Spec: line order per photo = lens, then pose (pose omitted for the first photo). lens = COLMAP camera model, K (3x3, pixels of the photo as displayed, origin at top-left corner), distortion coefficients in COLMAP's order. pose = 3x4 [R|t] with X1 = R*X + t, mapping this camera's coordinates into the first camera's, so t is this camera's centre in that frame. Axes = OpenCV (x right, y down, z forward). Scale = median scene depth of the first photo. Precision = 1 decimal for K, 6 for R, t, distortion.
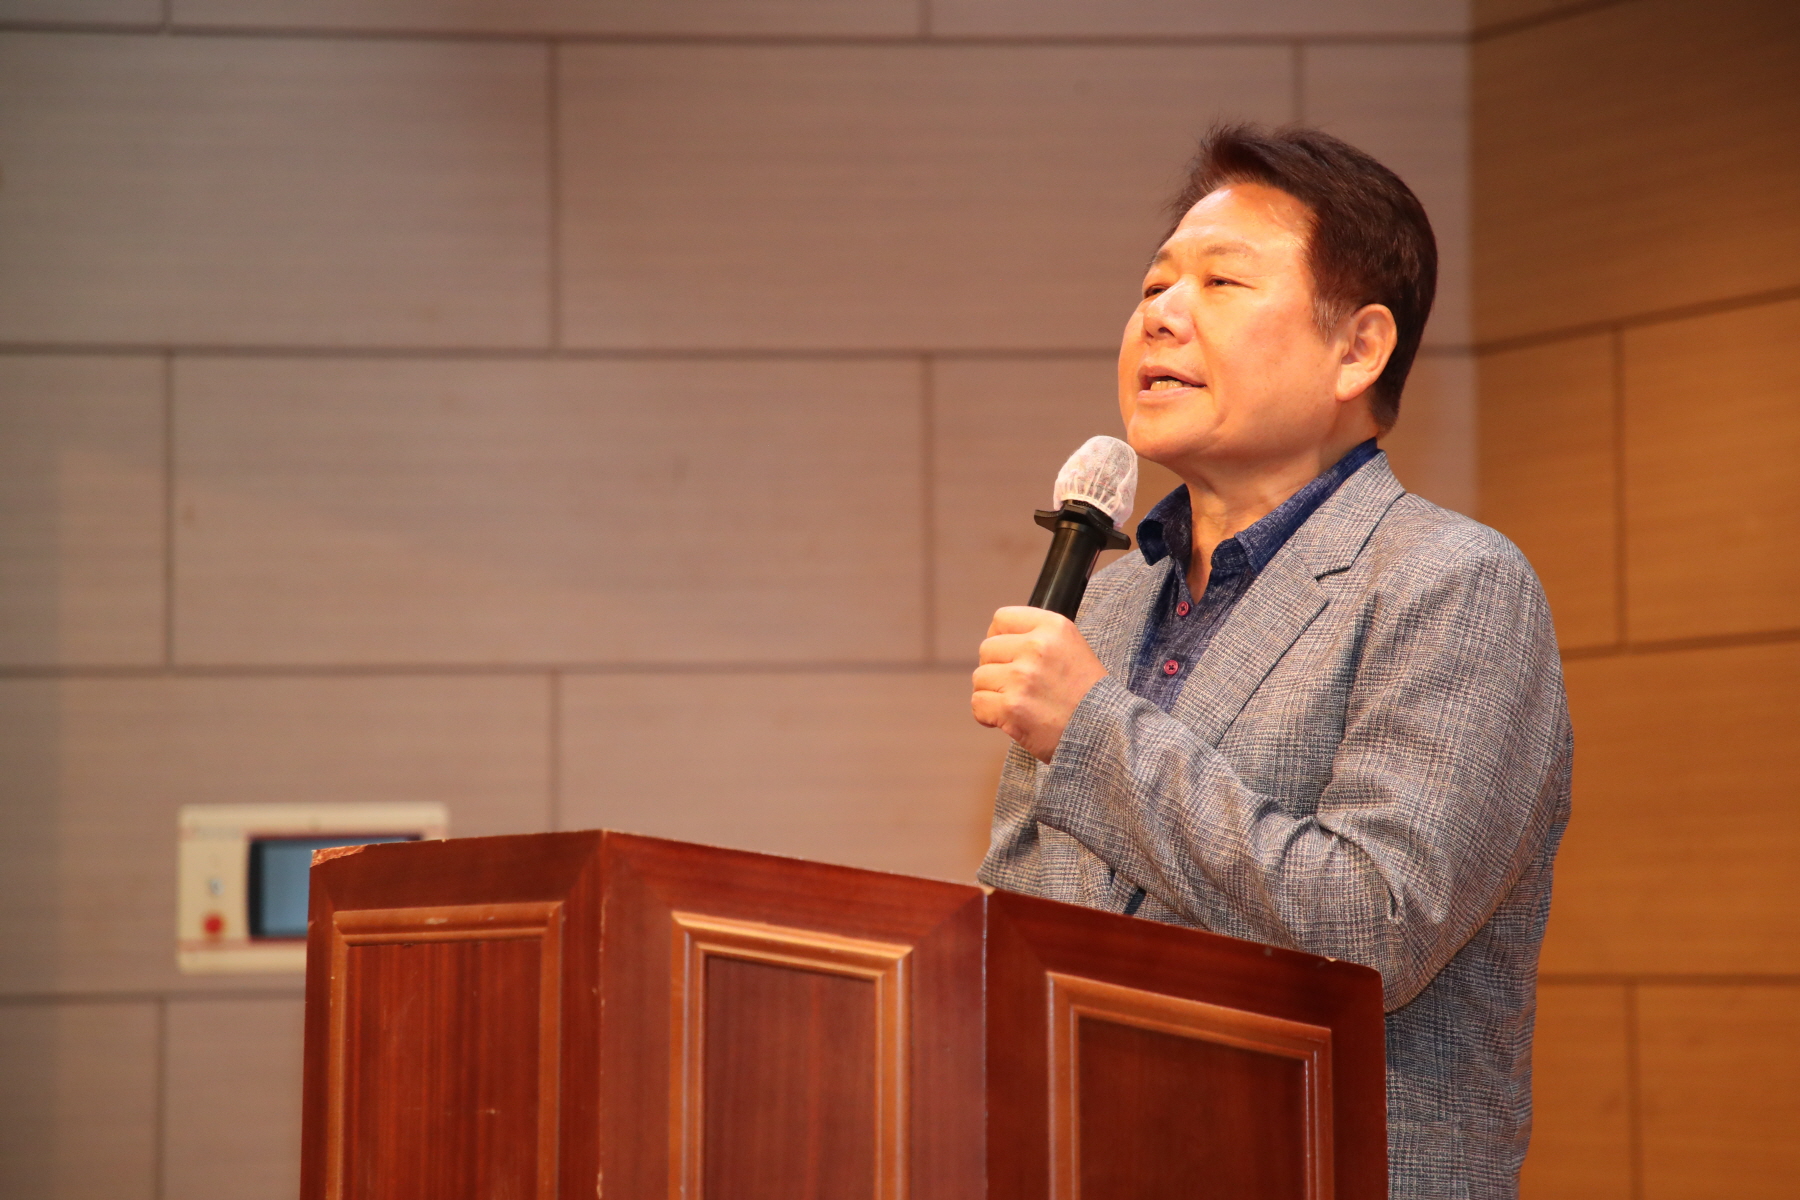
lens RADIAL K [[5255.2, 0, 900.0], [0, 5255.2, 600.0], [0, 0, 1]] dist [0.835647, -1.031736]
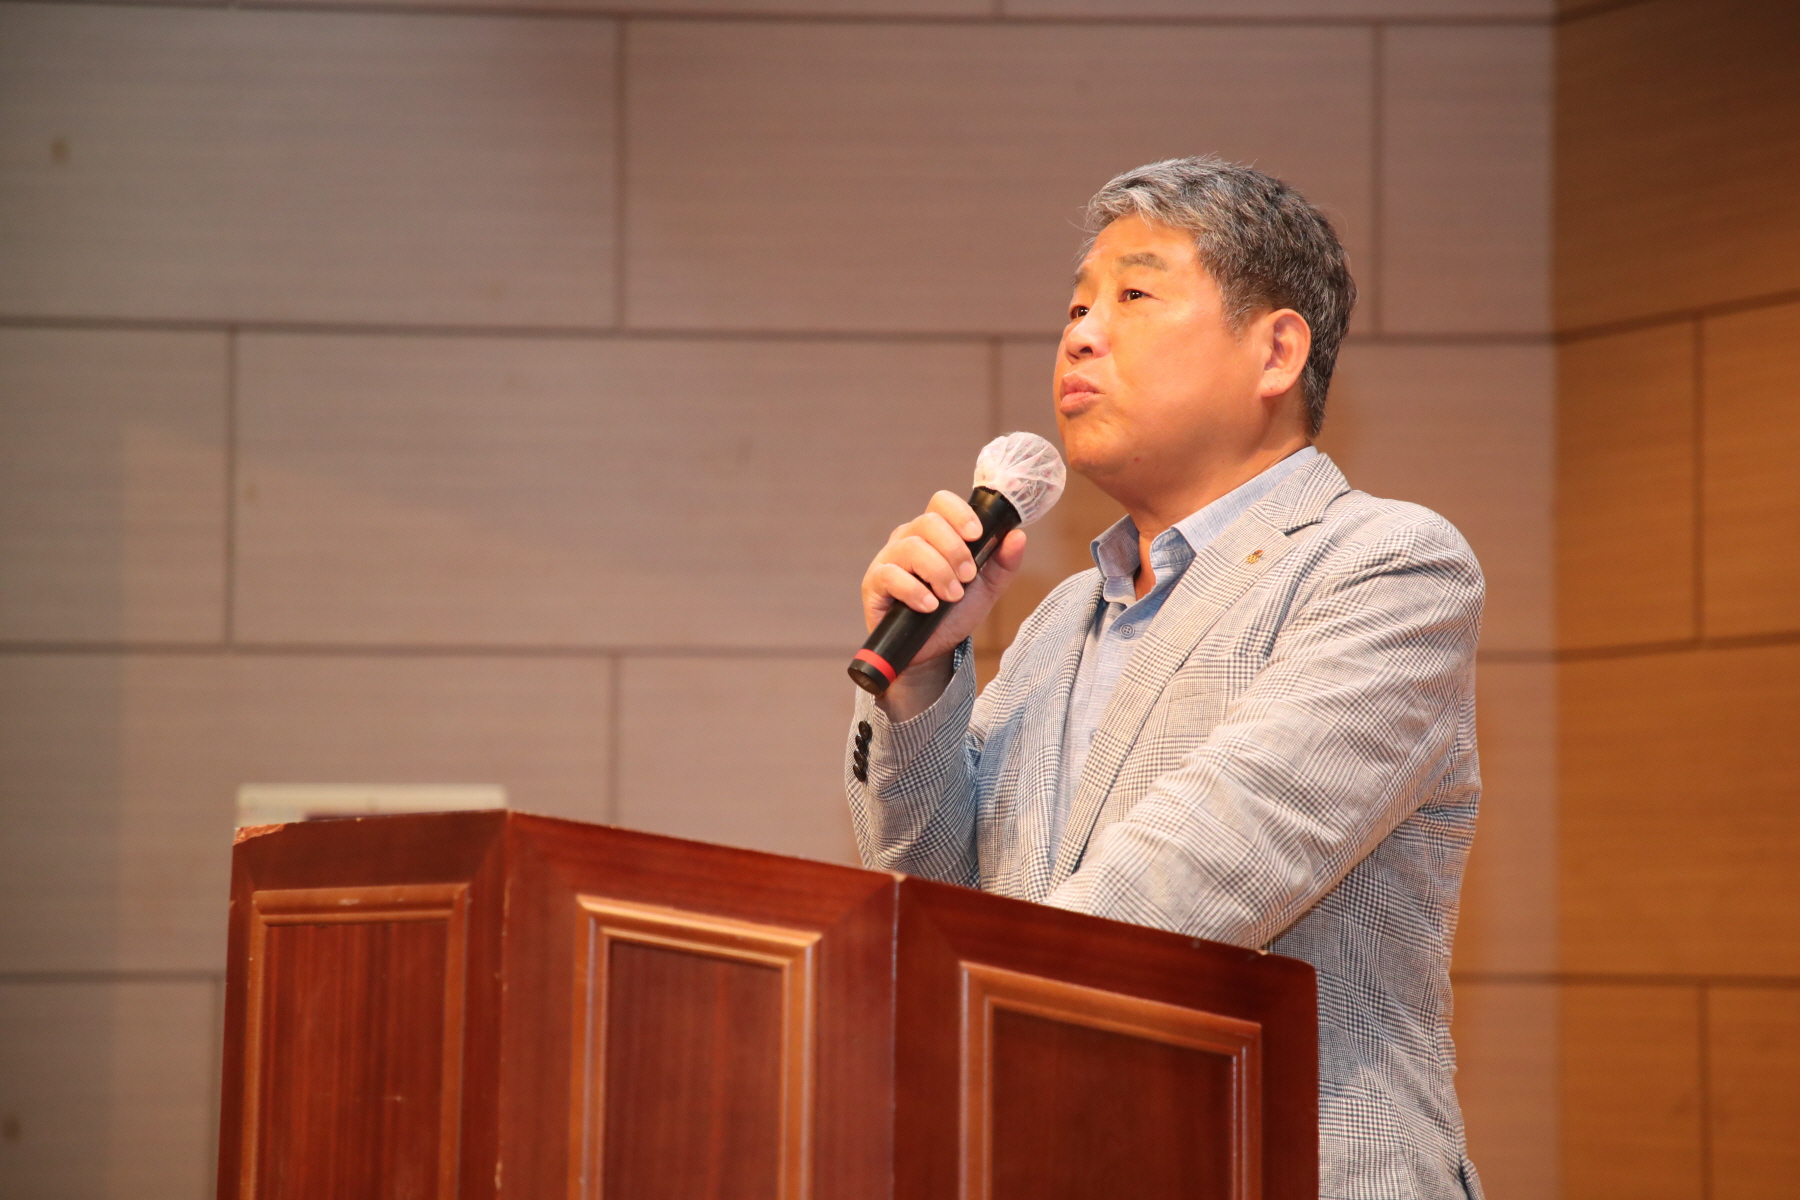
lens RADIAL K [[5255.2, 0, 900.0], [0, 5255.2, 600.0], [0, 0, 1]] dist [0.835647, -1.031736]
pose [[0.999467, 0.011566, -0.030512, 0.041385], [-0.011513, 0.999932, 0.001925, 0.001979], [0.030532, -0.001573, 0.999533, 0.027244]]
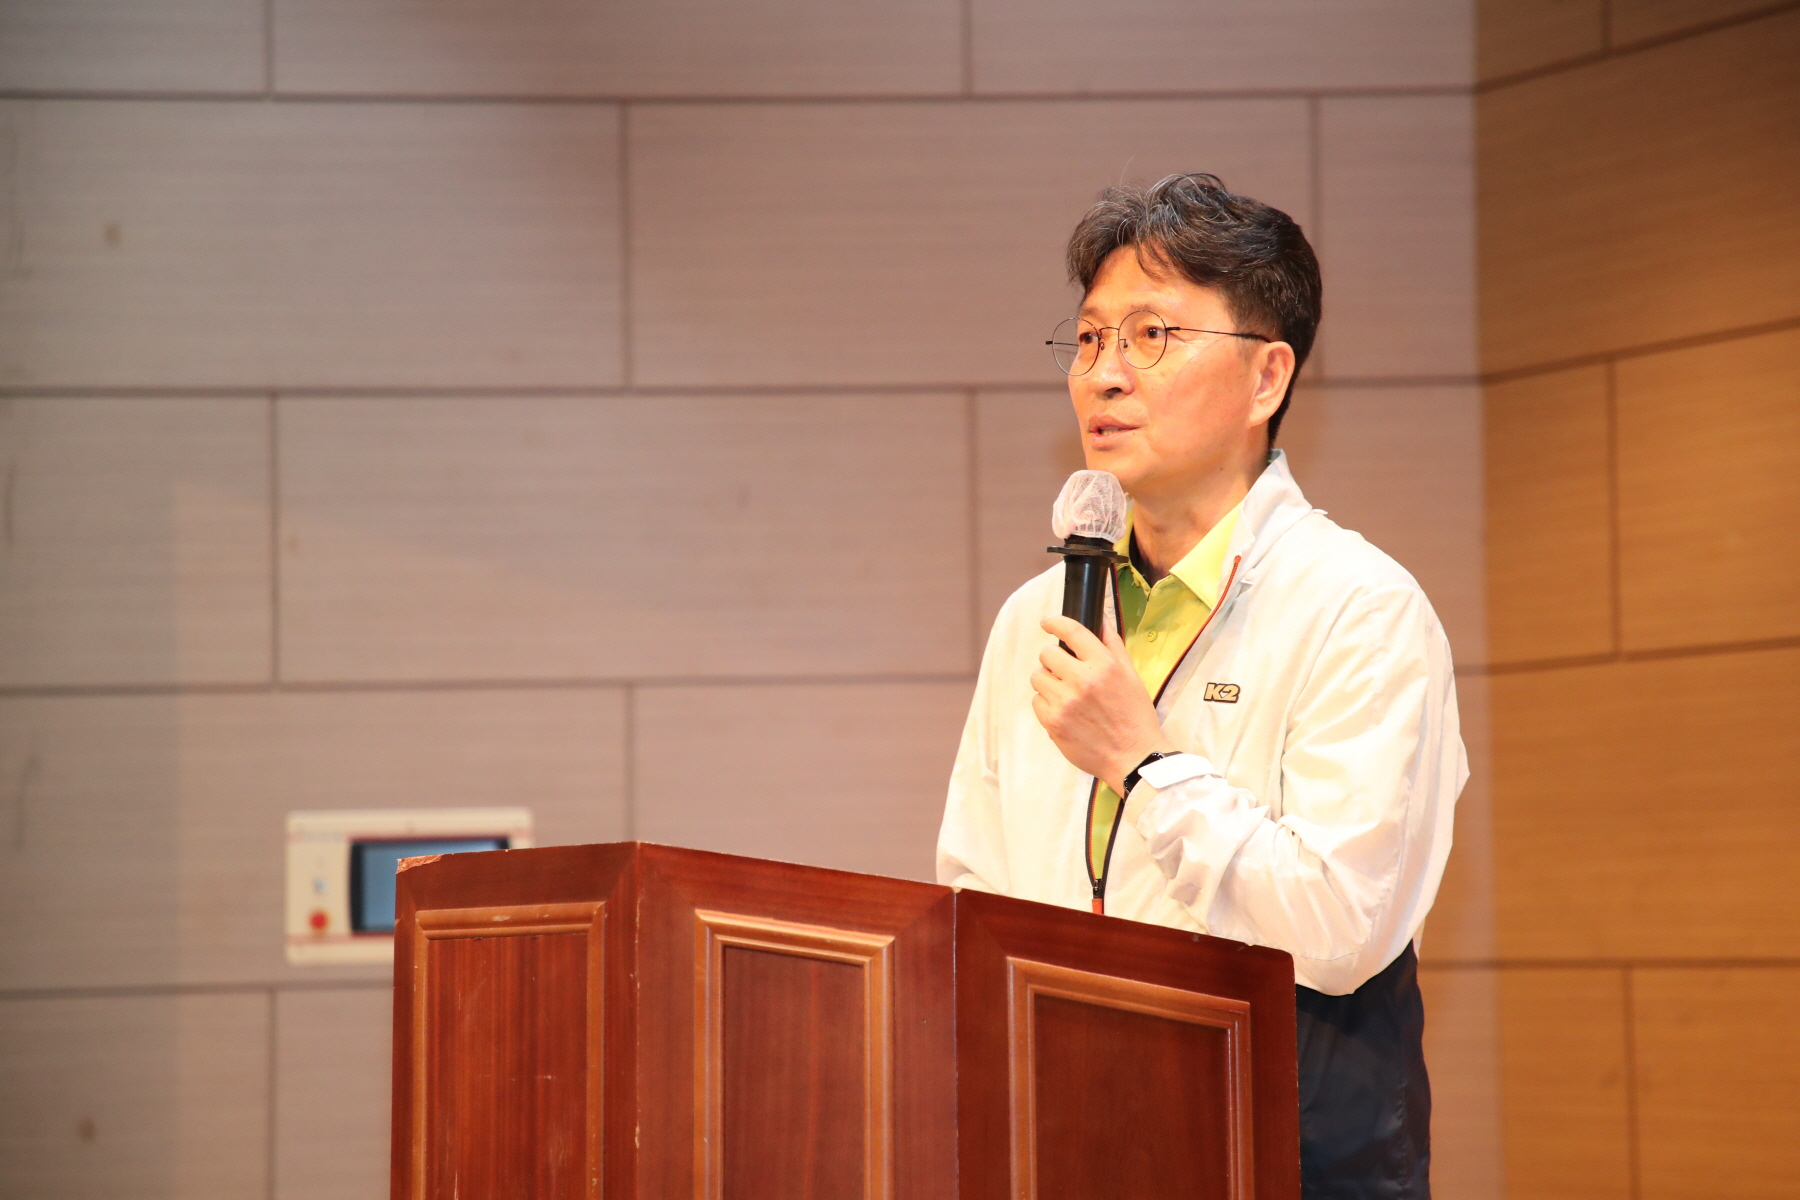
lens RADIAL K [[5255.2, 0, 900.0], [0, 5255.2, 600.0], [0, 0, 1]] dist [0.835647, -1.031736]
pose [[0.999785, -0.008448, -0.018962, 0.024435], [0.008478, 0.999963, 0.001486, -0.011537], [0.018949, -0.001647, 0.999819, -0.181102]]
